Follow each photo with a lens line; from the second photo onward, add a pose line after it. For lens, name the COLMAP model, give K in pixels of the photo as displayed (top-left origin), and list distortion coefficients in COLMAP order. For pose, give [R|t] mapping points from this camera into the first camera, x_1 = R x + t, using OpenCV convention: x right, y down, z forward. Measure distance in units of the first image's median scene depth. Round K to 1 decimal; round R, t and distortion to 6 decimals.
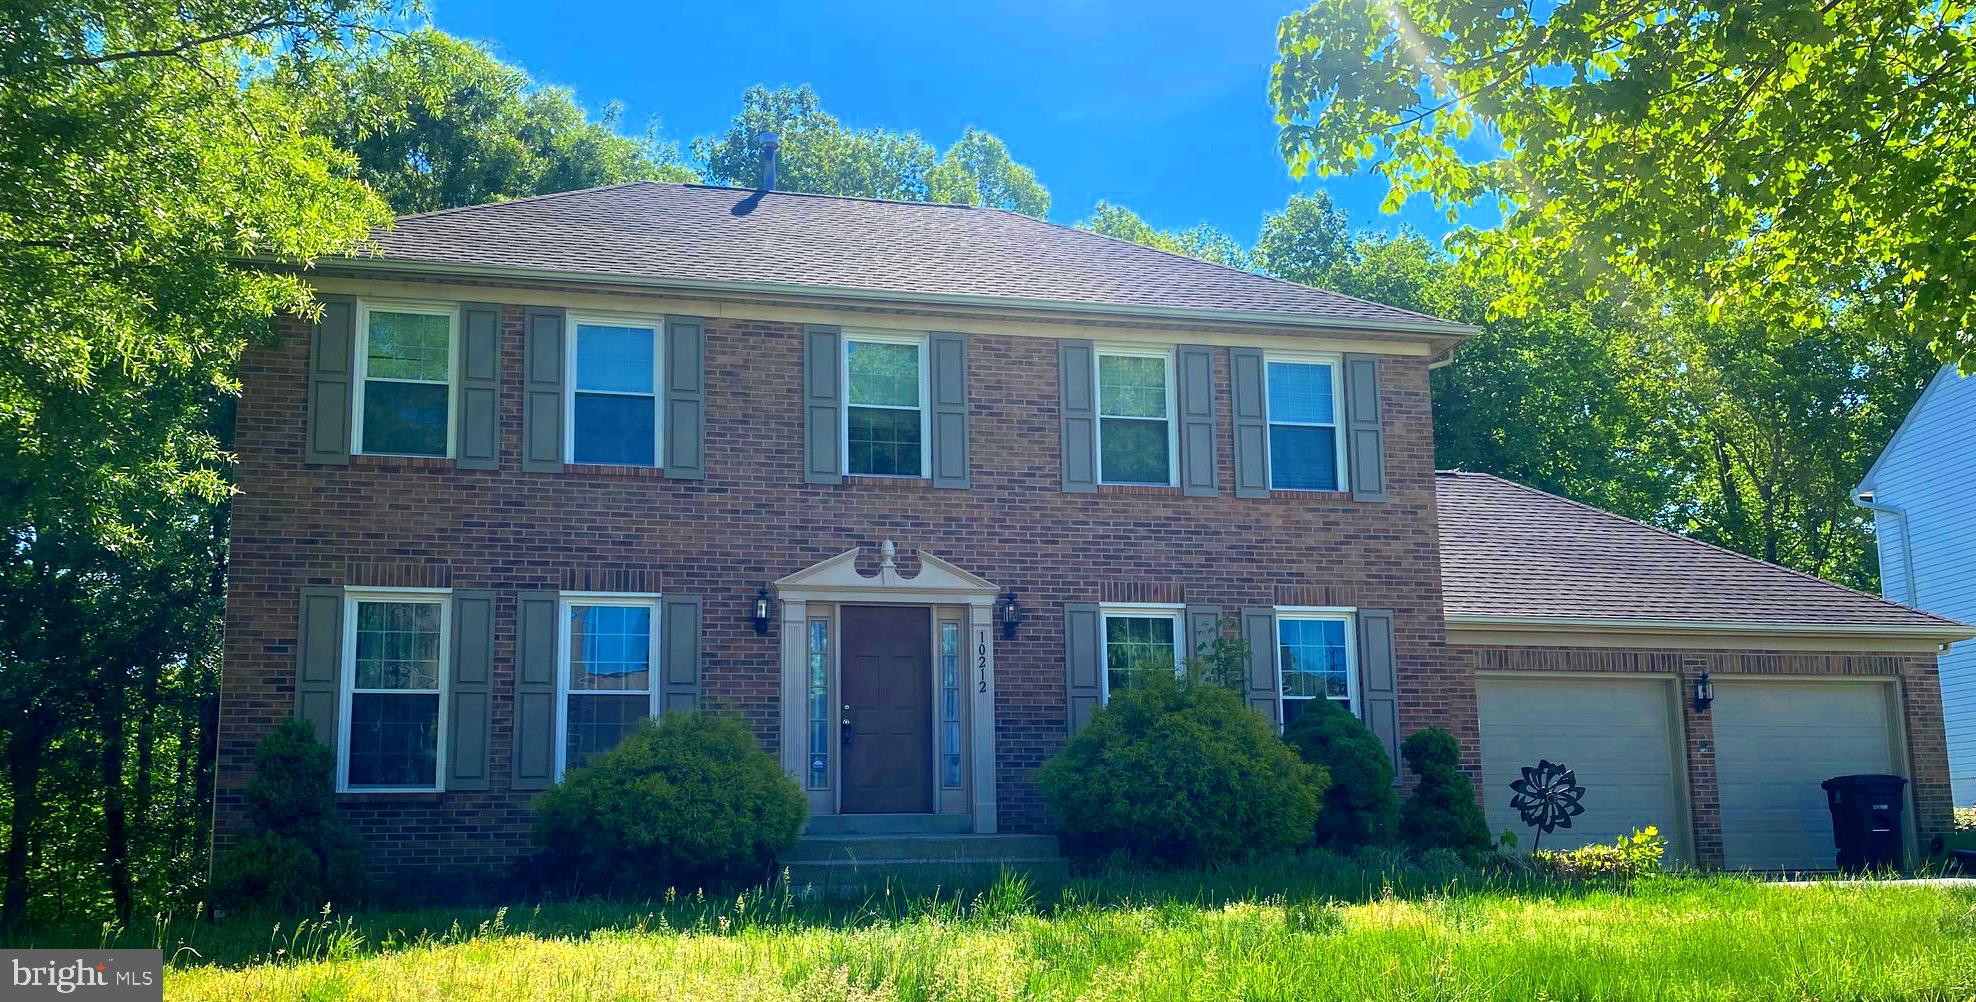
lens RADIAL K [[1375.8, 0, 987.5], [0, 1375.8, 632.4], [0, 0, 1]] dist [0.090683, -0.000902]
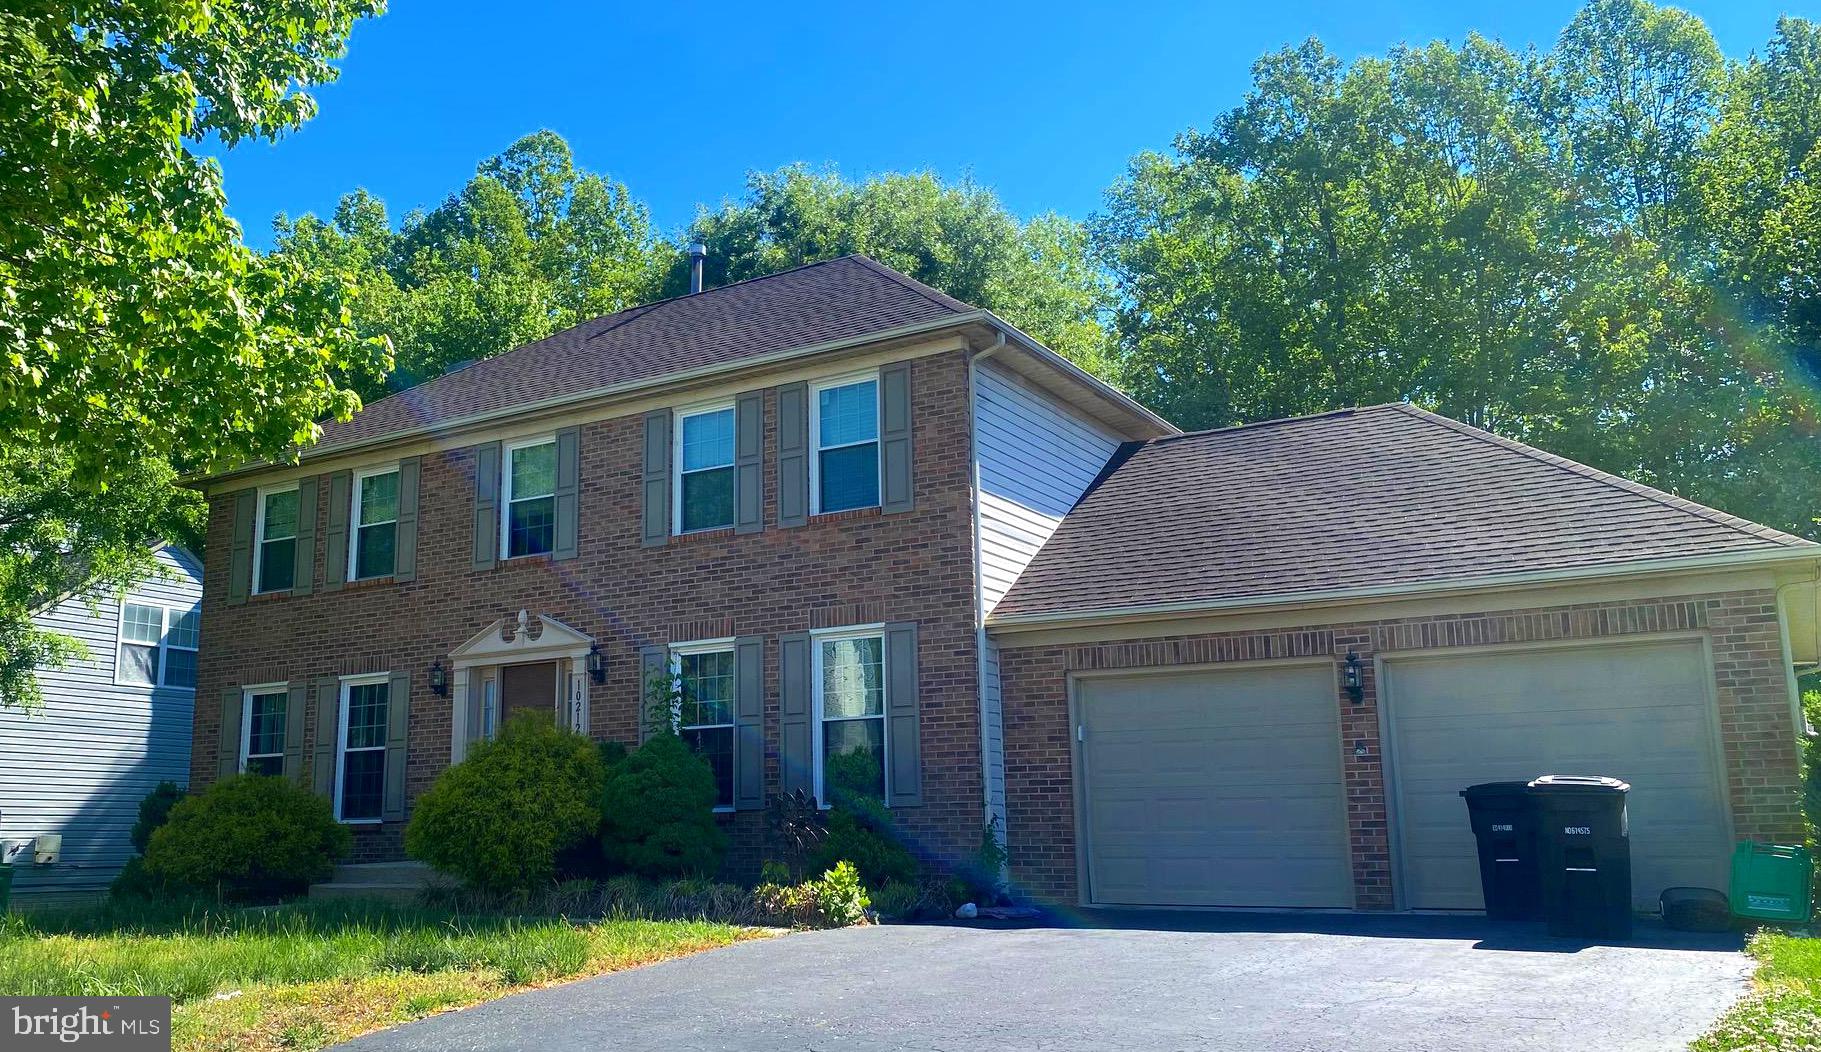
lens RADIAL K [[1566.3, 0, 910.5], [0, 1566.3, 526.0], [0, 0, 1]] dist [0.068661, -0.003857]
pose [[0.736541, -0.131294, -0.663528, 1.045776], [0.095070, 0.991337, -0.090627, 0.016671], [0.669678, 0.003669, 0.742642, 0.191084]]
